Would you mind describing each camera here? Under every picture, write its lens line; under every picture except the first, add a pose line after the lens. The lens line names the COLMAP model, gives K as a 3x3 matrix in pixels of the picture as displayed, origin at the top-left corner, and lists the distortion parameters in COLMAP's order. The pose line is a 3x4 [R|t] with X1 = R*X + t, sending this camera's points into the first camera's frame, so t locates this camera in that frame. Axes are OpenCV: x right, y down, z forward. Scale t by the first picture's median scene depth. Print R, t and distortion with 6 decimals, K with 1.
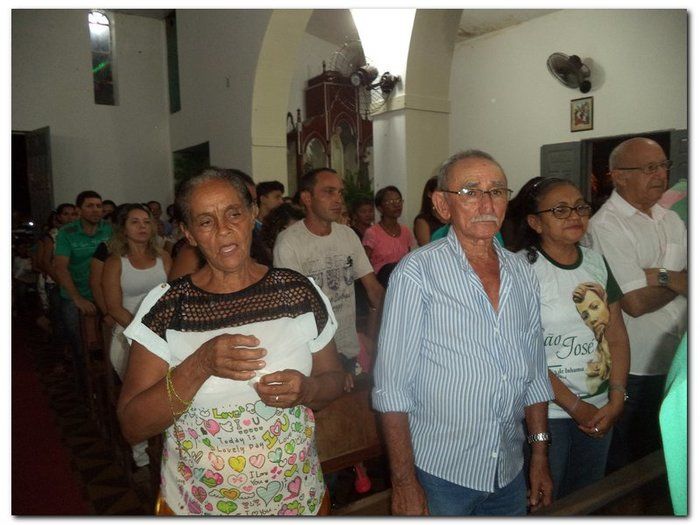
lens RADIAL K [[543.2, 0, 345.5], [0, 543.2, 261.2], [0, 0, 1]] dist [-0.043839, 0.011690]
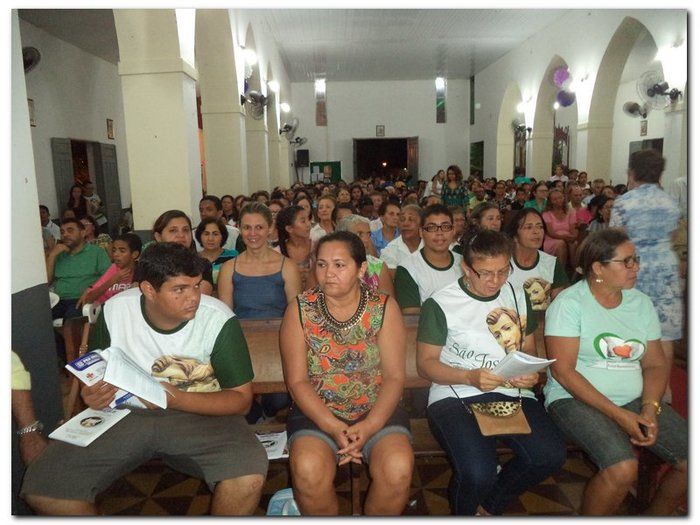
lens RADIAL K [[543.2, 0, 349.5], [0, 543.2, 260.6], [0, 0, 1]] dist [-0.043839, 0.011690]
pose [[0.840233, 0.088956, -0.534878, 0.641744], [-0.053246, 0.995219, 0.081873, 0.145197], [0.539604, -0.040313, 0.840953, -1.475496]]
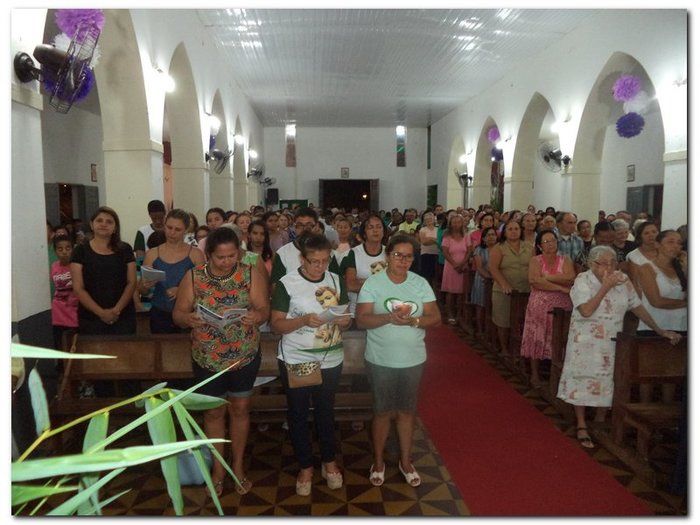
lens RADIAL K [[543.2, 0, 352.5], [0, 543.2, 255.5], [0, 0, 1]] dist [-0.043839, 0.011690]
pose [[0.860041, 0.070705, -0.505302, 0.842884], [-0.073598, 0.997186, 0.014265, 0.114136], [0.504889, 0.024920, 0.862824, -1.618229]]
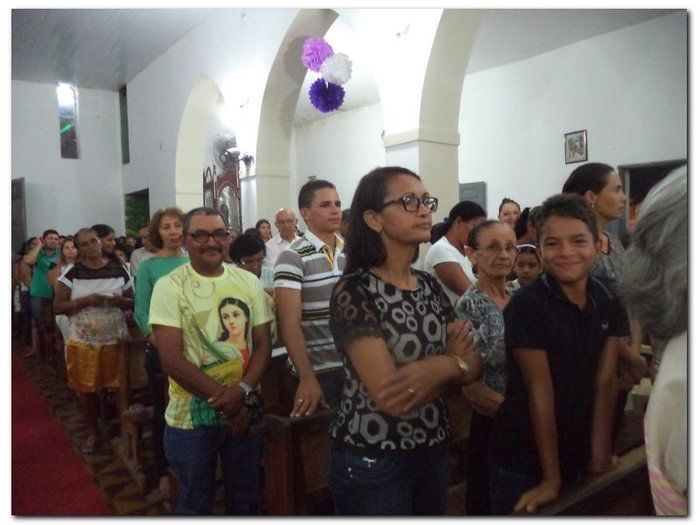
lens RADIAL K [[543.2, 0, 351.0], [0, 543.2, 258.9], [0, 0, 1]] dist [-0.043839, 0.011690]
pose [[0.998658, -0.010508, 0.050712, 0.209988], [0.013343, 0.998347, -0.055898, 0.036795], [-0.050040, 0.056500, 0.997148, -0.399231]]
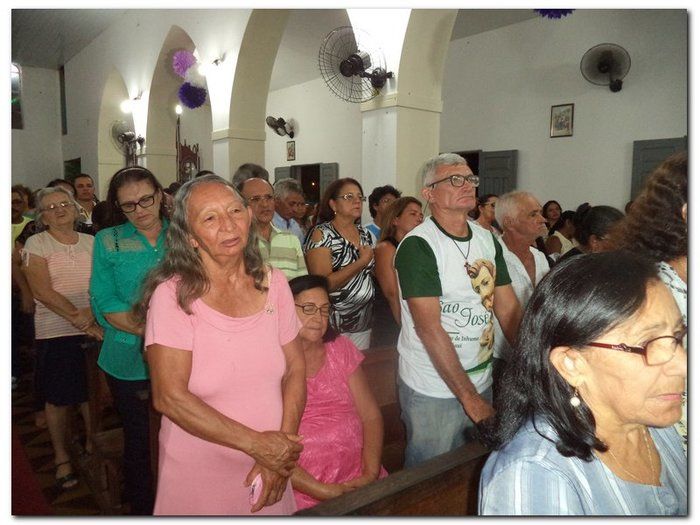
lens RADIAL K [[543.2, 0, 349.2], [0, 543.2, 262.5], [0, 0, 1]] dist [-0.043839, 0.011690]
pose [[0.996727, 0.016327, 0.079173, 0.490493], [-0.017327, 0.999778, 0.011964, 0.058616], [-0.078960, -0.013296, 0.996789, -0.736174]]
